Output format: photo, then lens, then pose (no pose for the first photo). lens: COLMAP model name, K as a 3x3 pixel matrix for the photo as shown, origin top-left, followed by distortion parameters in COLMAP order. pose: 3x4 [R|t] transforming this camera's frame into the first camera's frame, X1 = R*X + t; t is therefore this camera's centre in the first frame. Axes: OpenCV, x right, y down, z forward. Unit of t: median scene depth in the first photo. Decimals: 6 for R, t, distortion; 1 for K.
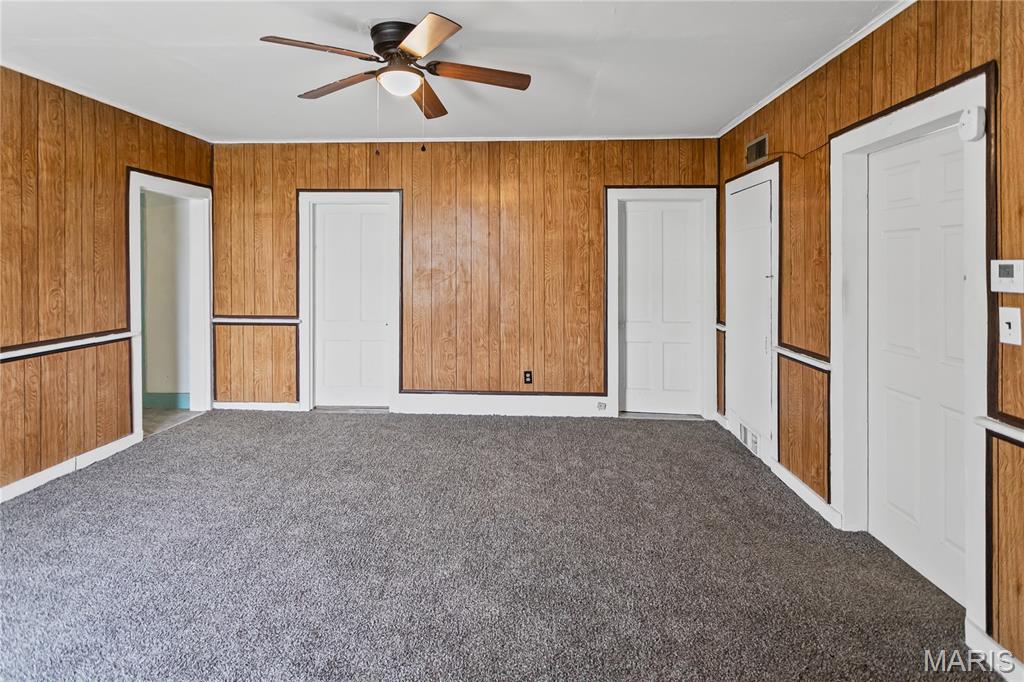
lens RADIAL K [[501.2, 0, 525.7], [0, 501.2, 323.6], [0, 0, 1]] dist [0.015628, -0.000113]
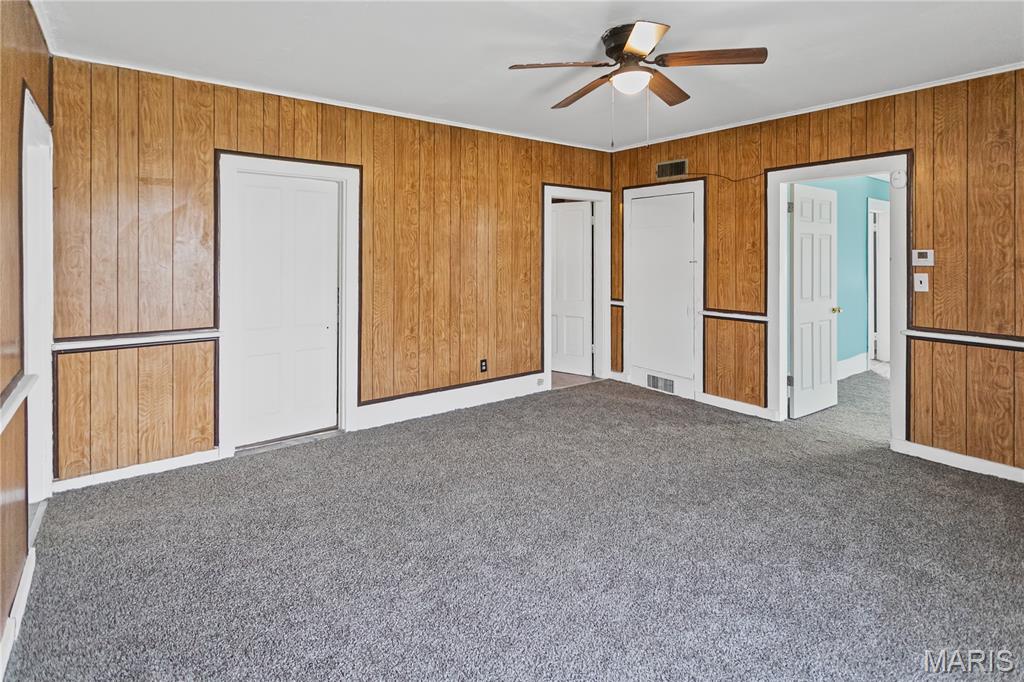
lens RADIAL K [[509.6, 0, 515.0], [0, 509.6, 316.2], [0, 0, 1]] dist [0.021694, 0.000311]
pose [[0.767236, -0.081170, 0.636208, -0.609106], [0.078570, 0.996383, 0.032371, -0.021189], [-0.636534, 0.025151, 0.770838, 0.172146]]
